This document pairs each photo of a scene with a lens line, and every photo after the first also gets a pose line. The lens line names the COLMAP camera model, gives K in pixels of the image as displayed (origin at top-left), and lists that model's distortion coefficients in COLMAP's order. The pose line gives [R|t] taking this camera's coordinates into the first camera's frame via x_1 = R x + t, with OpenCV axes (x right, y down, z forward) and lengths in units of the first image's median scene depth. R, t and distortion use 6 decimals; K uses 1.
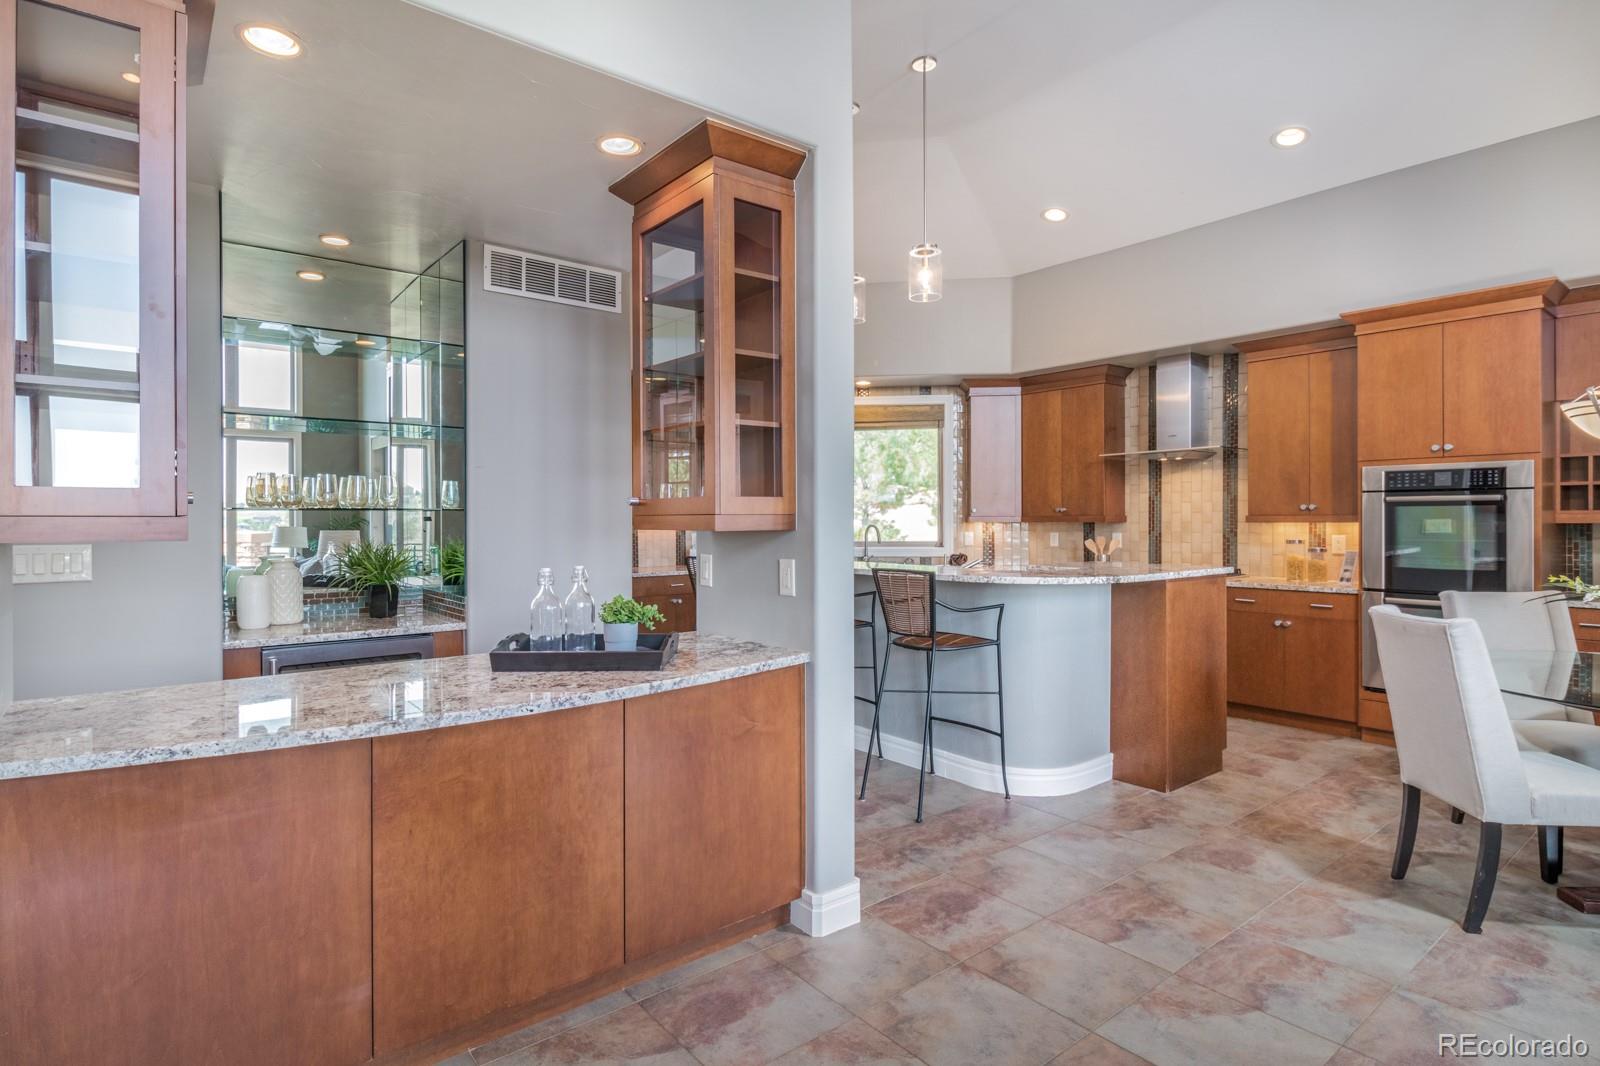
lens RADIAL K [[759.5, 0, 801.2], [0, 759.5, 519.5], [0, 0, 1]] dist [-0.002906, -0.001980]
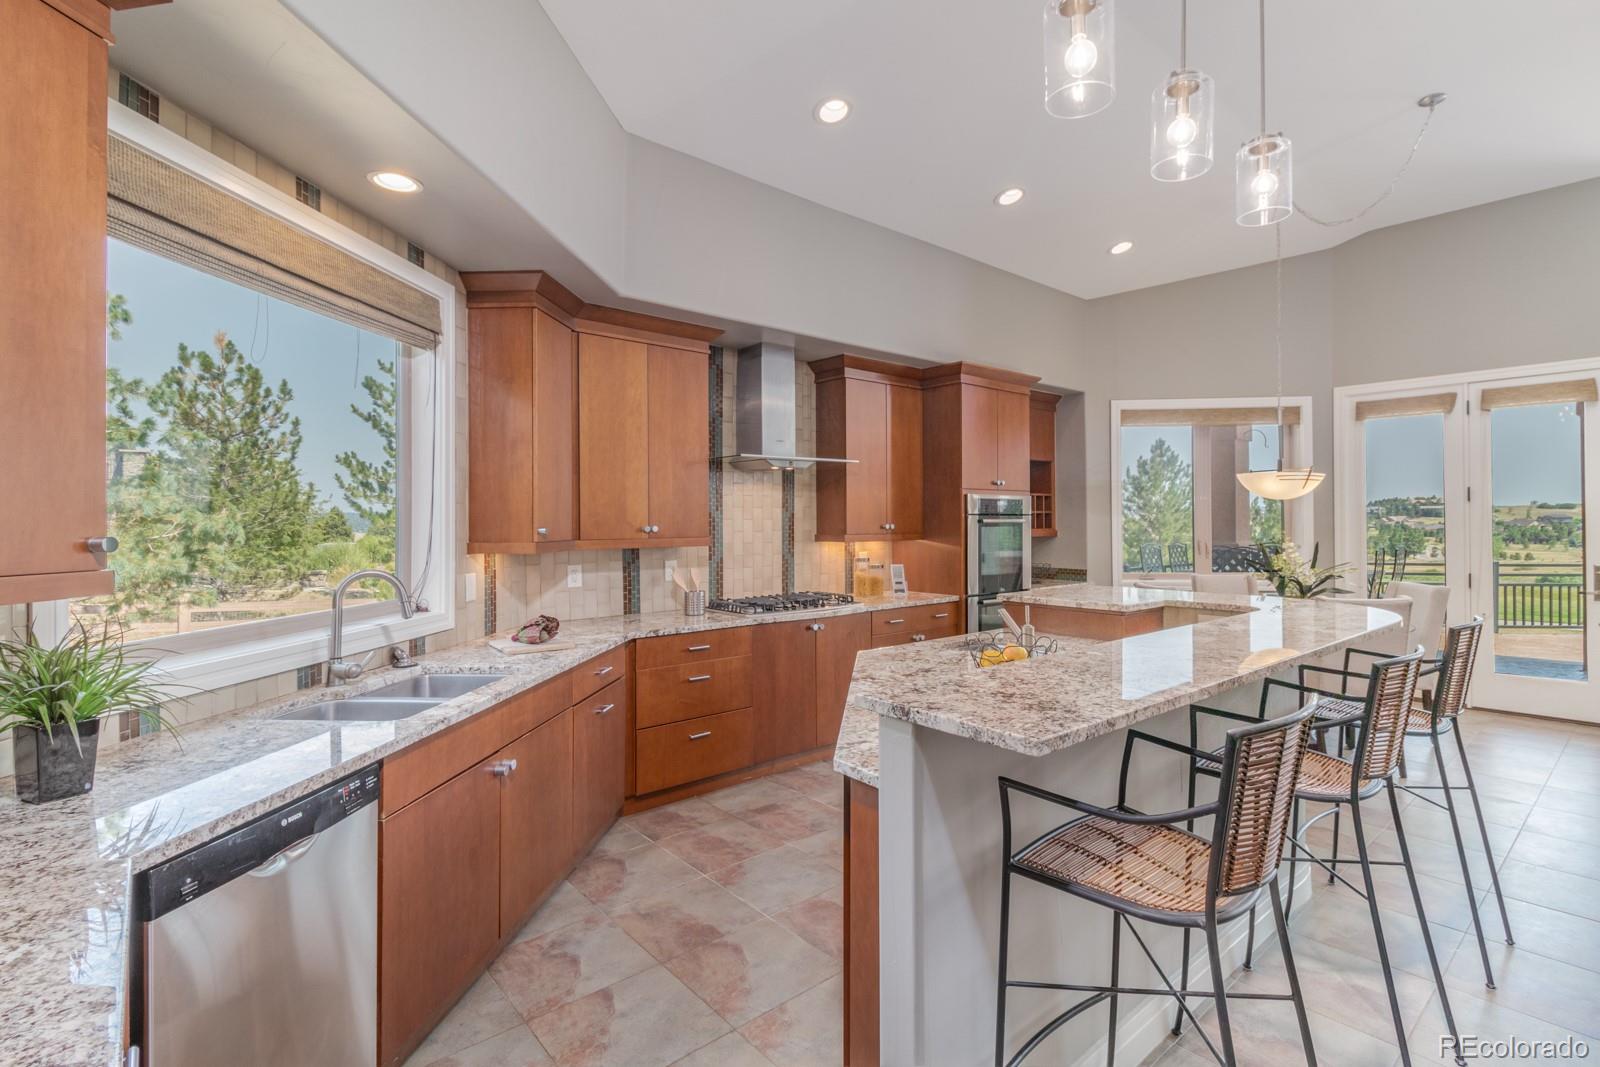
lens RADIAL K [[759.5, 0, 801.2], [0, 759.5, 520.0], [0, 0, 1]] dist [-0.002906, -0.001980]
pose [[-0.023815, 0.000737, 0.999716, -0.337129], [0.004045, 0.999992, -0.000641, -0.021330], [-0.999708, 0.004029, -0.023818, 0.962001]]
